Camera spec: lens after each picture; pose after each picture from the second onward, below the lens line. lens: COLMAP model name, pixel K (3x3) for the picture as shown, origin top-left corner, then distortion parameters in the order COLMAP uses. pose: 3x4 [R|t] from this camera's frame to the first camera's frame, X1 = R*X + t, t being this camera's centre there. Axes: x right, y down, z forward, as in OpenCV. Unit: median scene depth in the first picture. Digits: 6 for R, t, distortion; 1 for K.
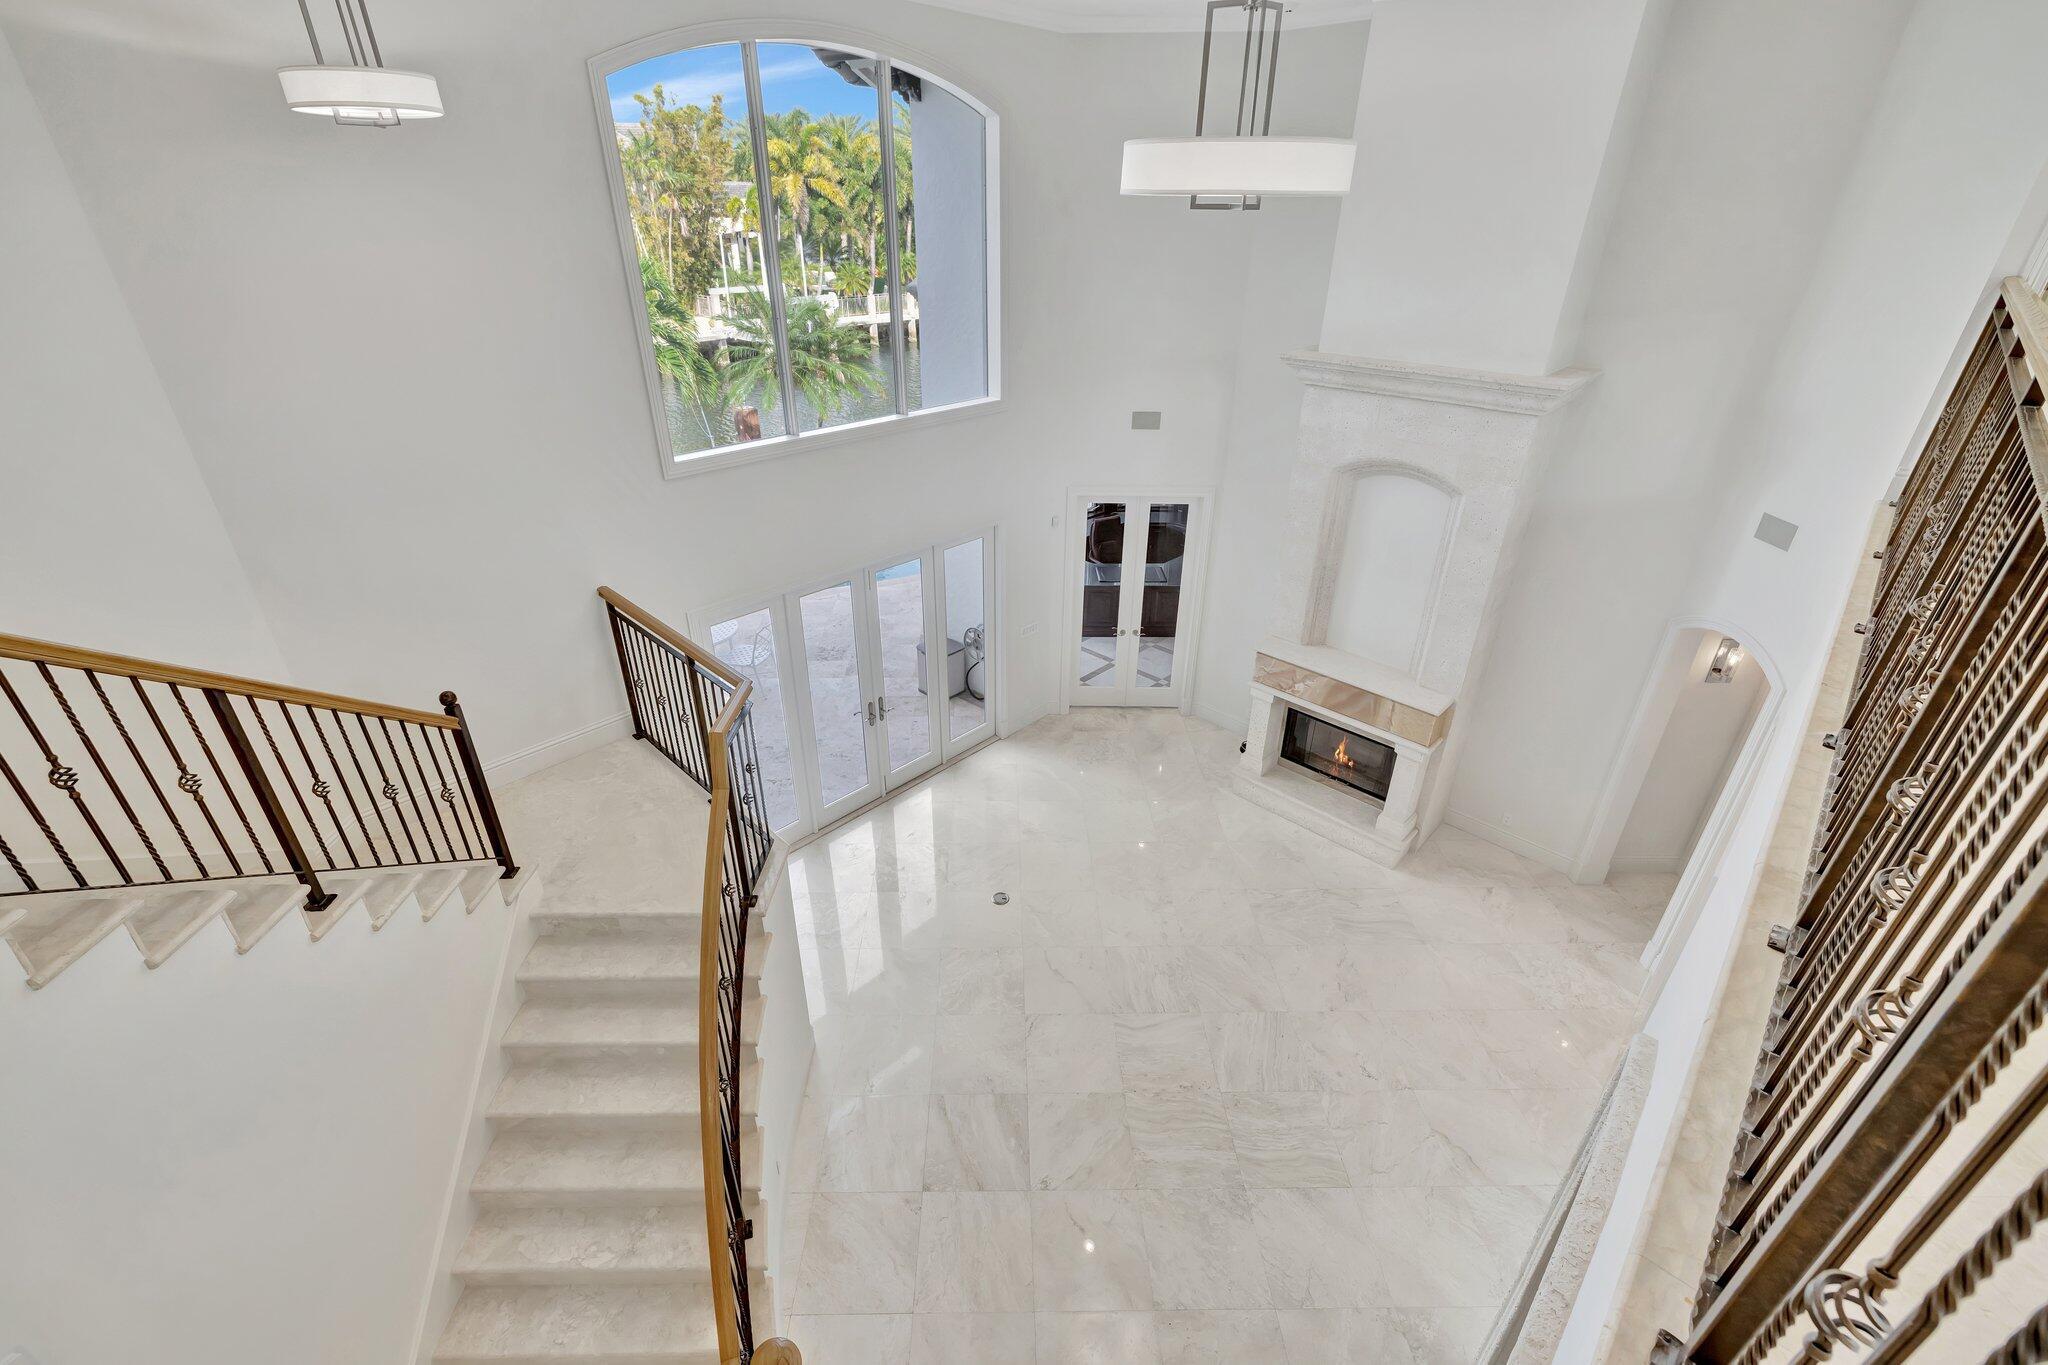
lens RADIAL K [[866.1, 0, 1011.6], [0, 866.1, 674.5], [0, 0, 1]] dist [0.001656, 0.000059]
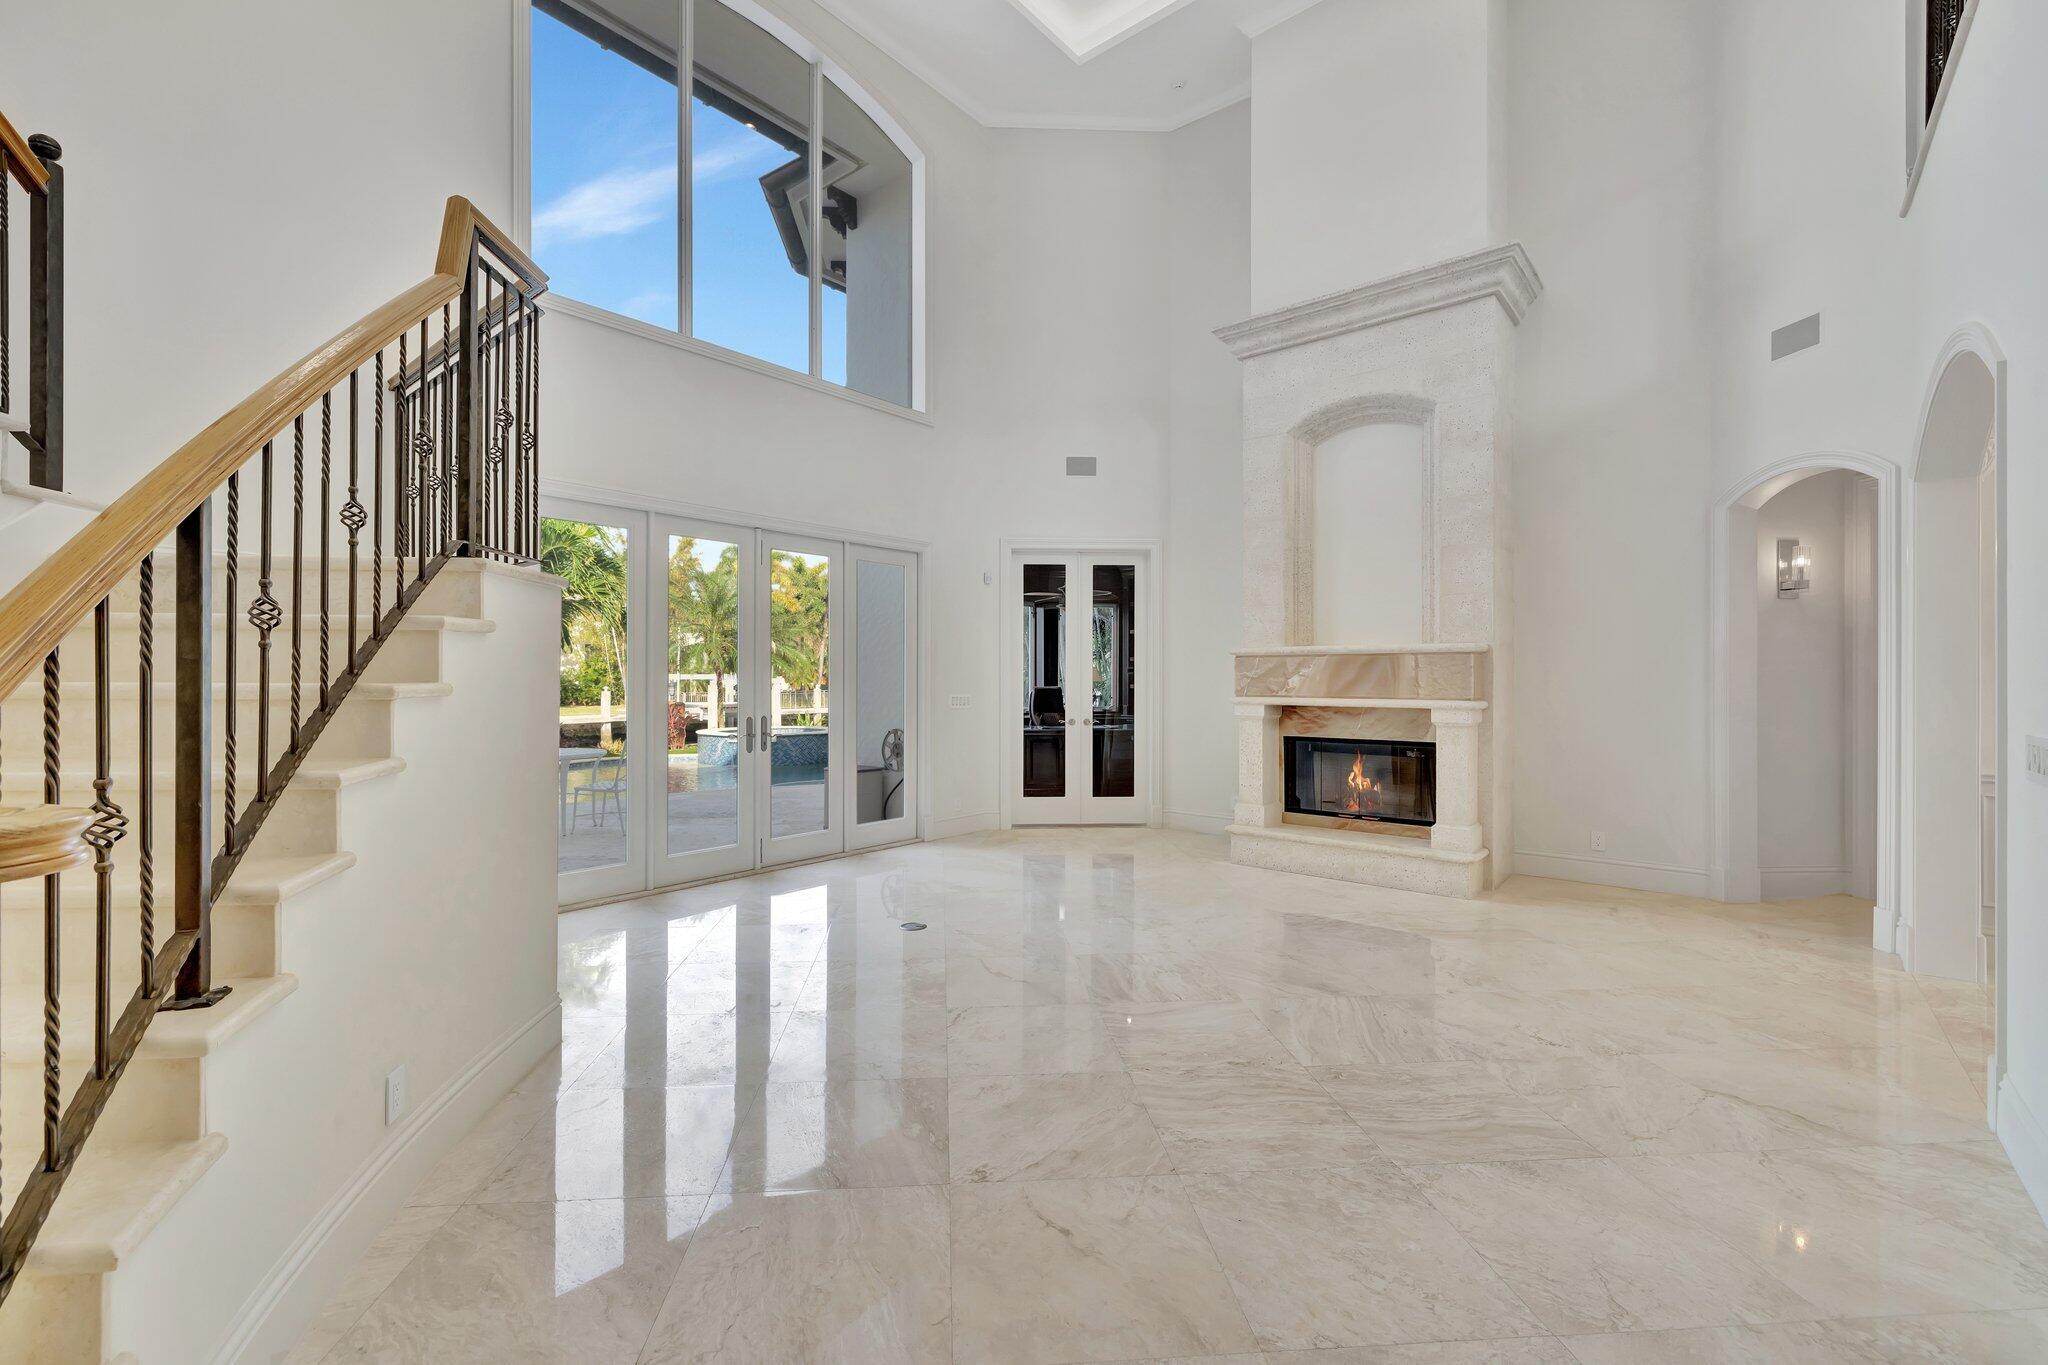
lens RADIAL K [[864.1, 0, 1004.8], [0, 864.1, 678.2], [0, 0, 1]] dist [0.001865, 0.000223]
pose [[0.998131, -0.001160, 0.061093, 0.015997], [0.029903, 0.881187, -0.471820, 0.396561], [-0.053287, 0.472766, 0.879576, 0.318689]]
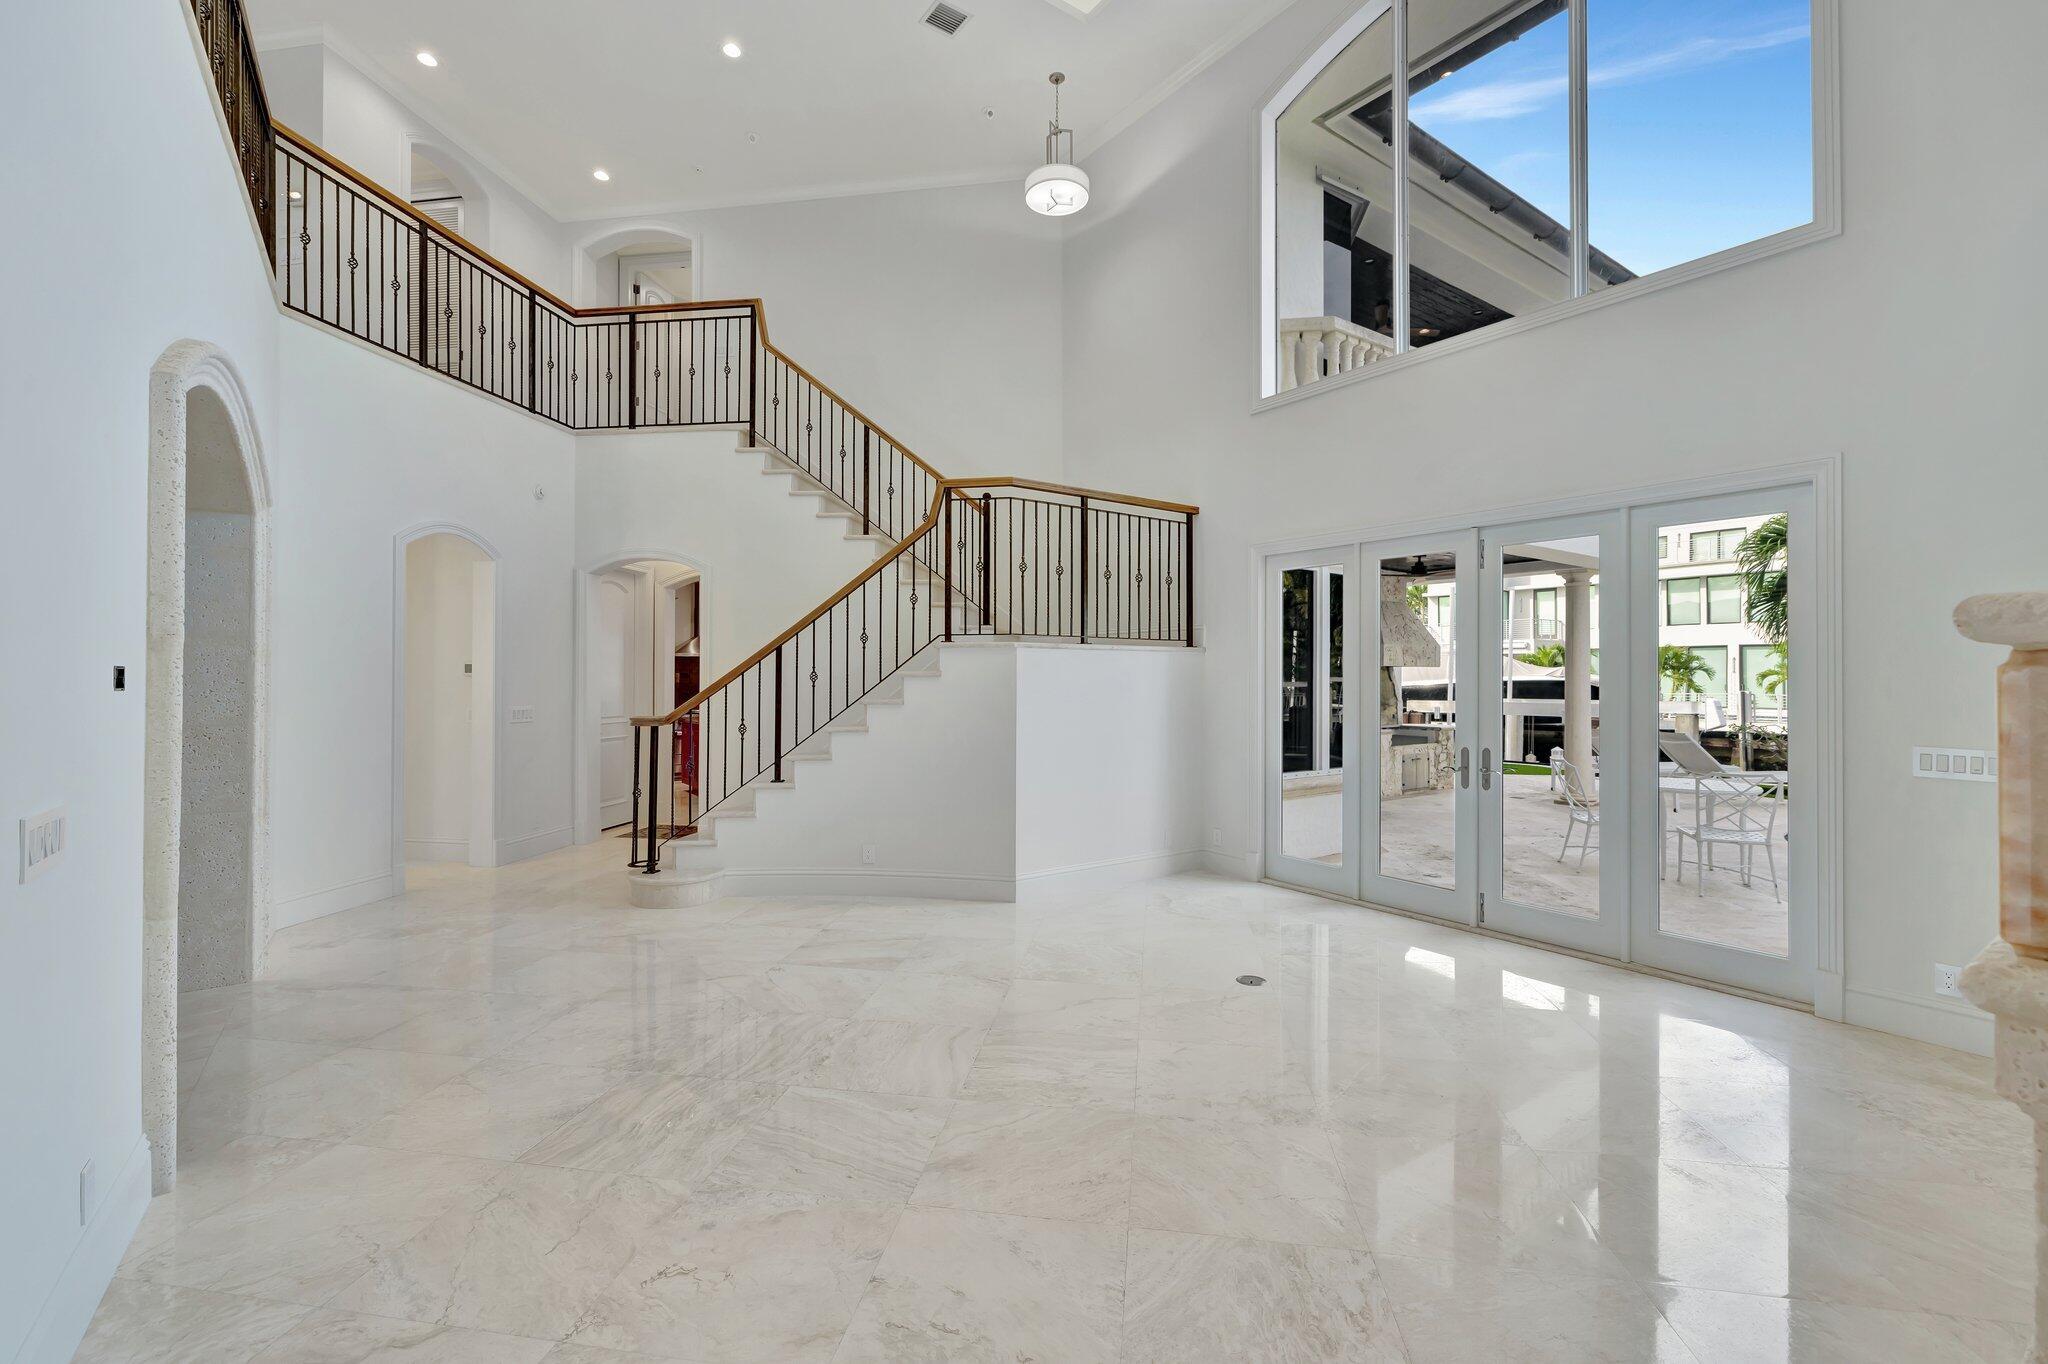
lens RADIAL K [[866.1, 0, 1011.6], [0, 866.1, 674.0], [0, 0, 1]] dist [0.001656, 0.000059]
pose [[-0.181639, -0.011524, -0.983298, 0.593315], [-0.471647, 0.878434, 0.076829, 0.102862], [0.862877, 0.477725, -0.164993, 0.835065]]
